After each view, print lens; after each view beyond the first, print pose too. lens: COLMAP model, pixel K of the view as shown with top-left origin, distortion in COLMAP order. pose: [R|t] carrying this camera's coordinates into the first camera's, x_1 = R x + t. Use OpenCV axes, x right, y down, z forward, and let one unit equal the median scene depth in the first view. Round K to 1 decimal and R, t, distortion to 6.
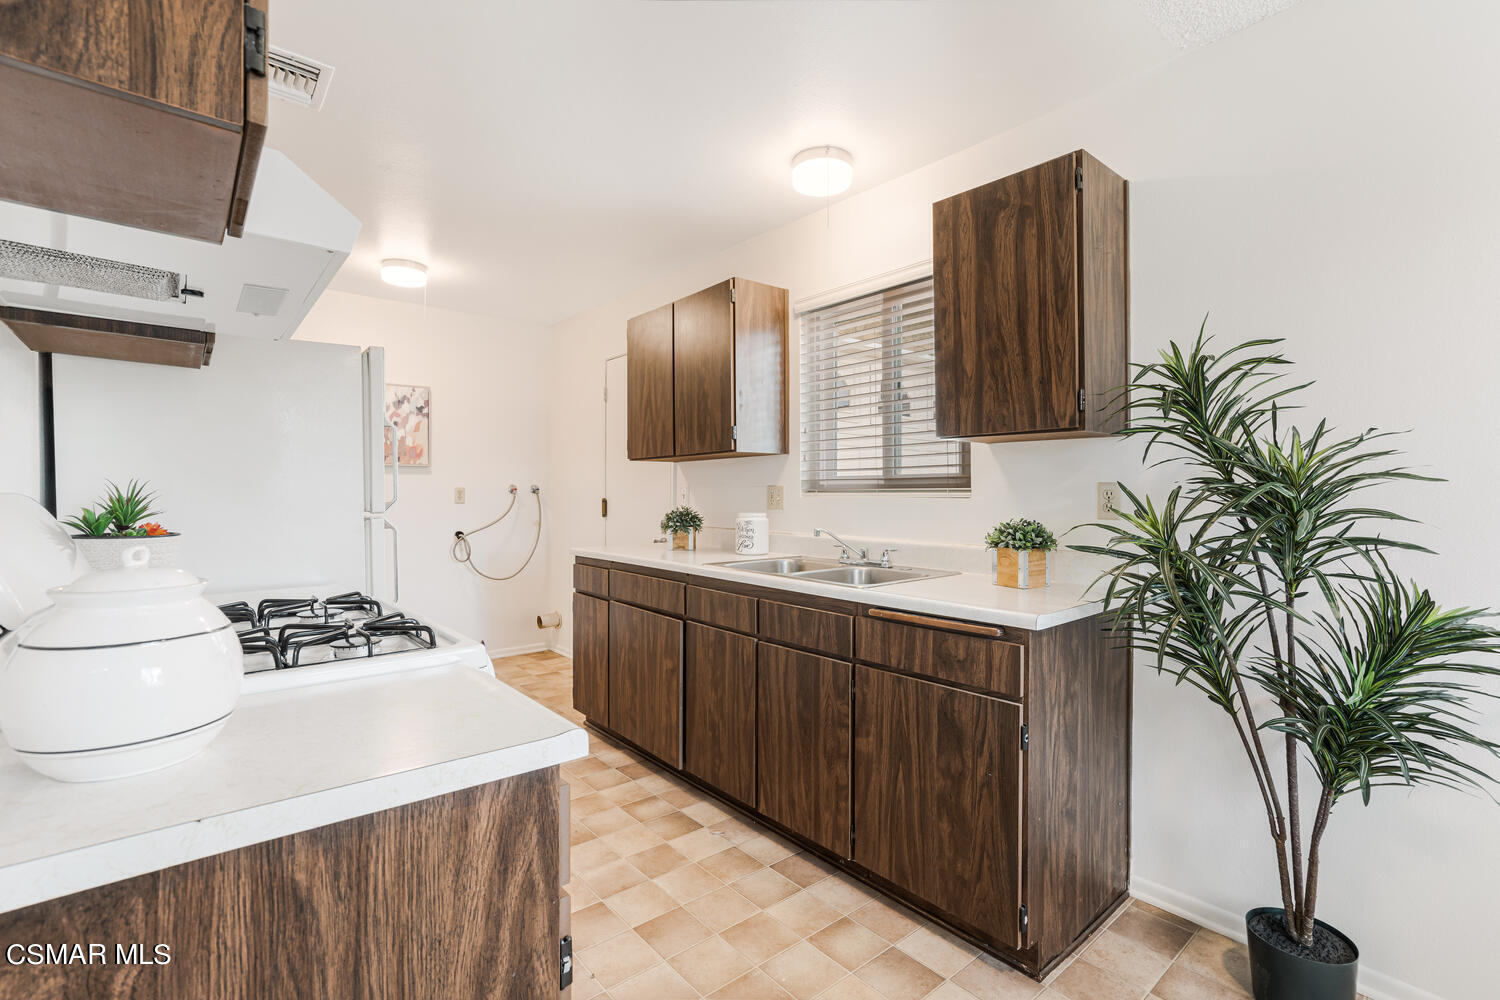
lens RADIAL K [[674.5, 0, 747.7], [0, 674.5, 497.6], [0, 0, 1]] dist [-0.013637, 0.006306]
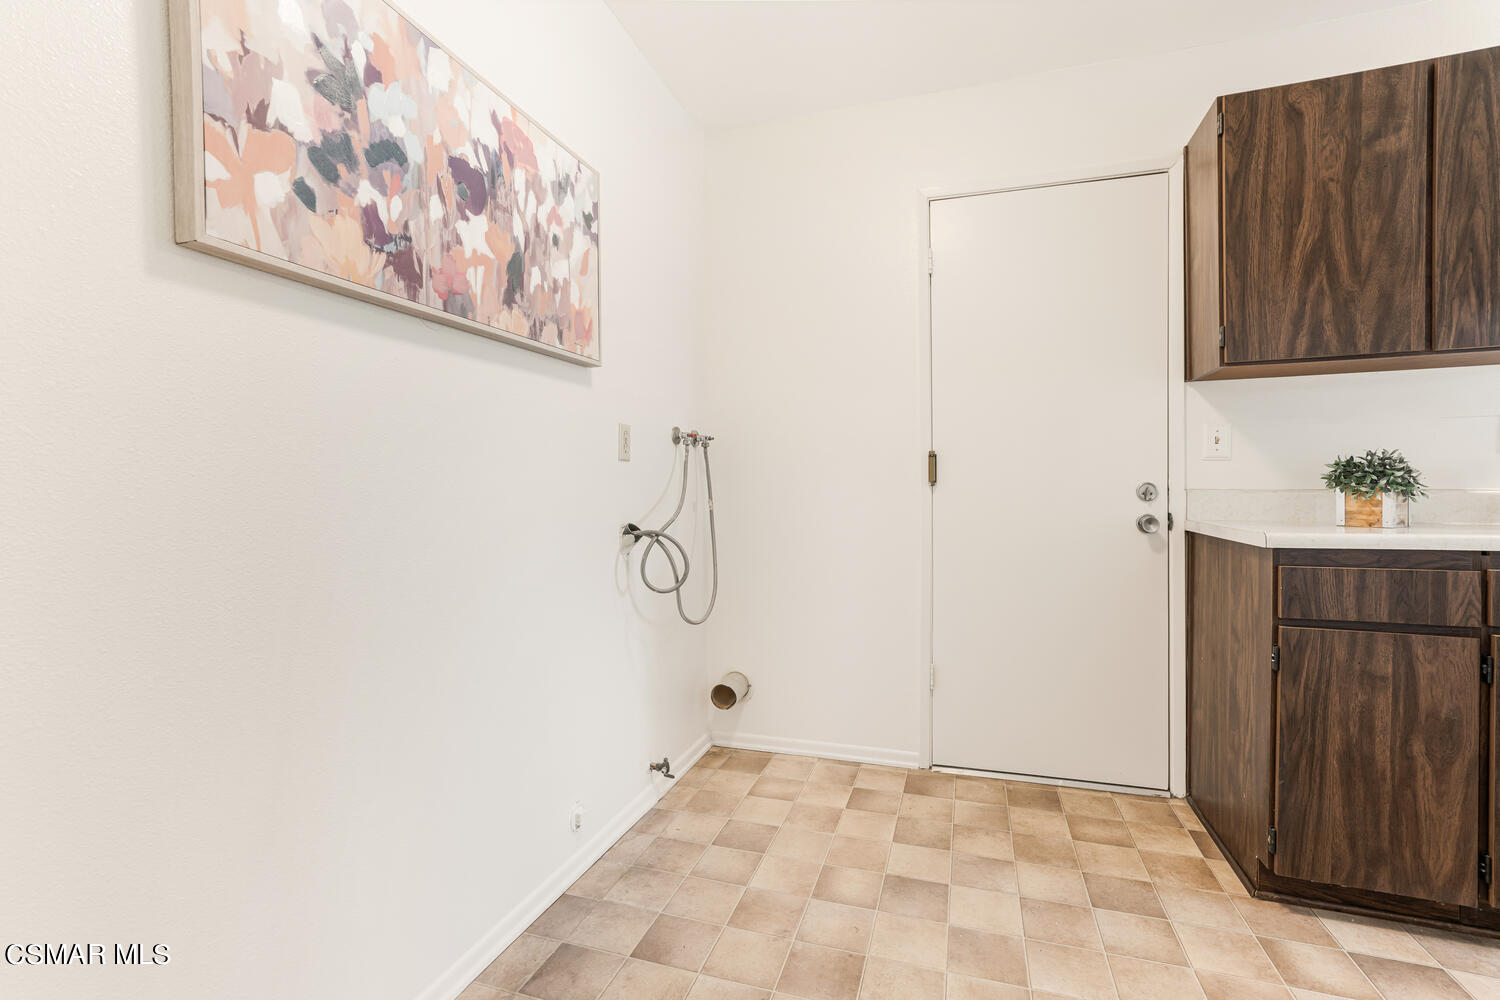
lens RADIAL K [[674.5, 0, 754.1], [0, 674.5, 490.9], [0, 0, 1]] dist [-0.013637, 0.006306]
pose [[0.839062, -0.013380, 0.543872, -0.631252], [0.013020, 0.999905, 0.004512, 0.029316], [-0.543881, 0.003296, 0.839156, 0.617951]]
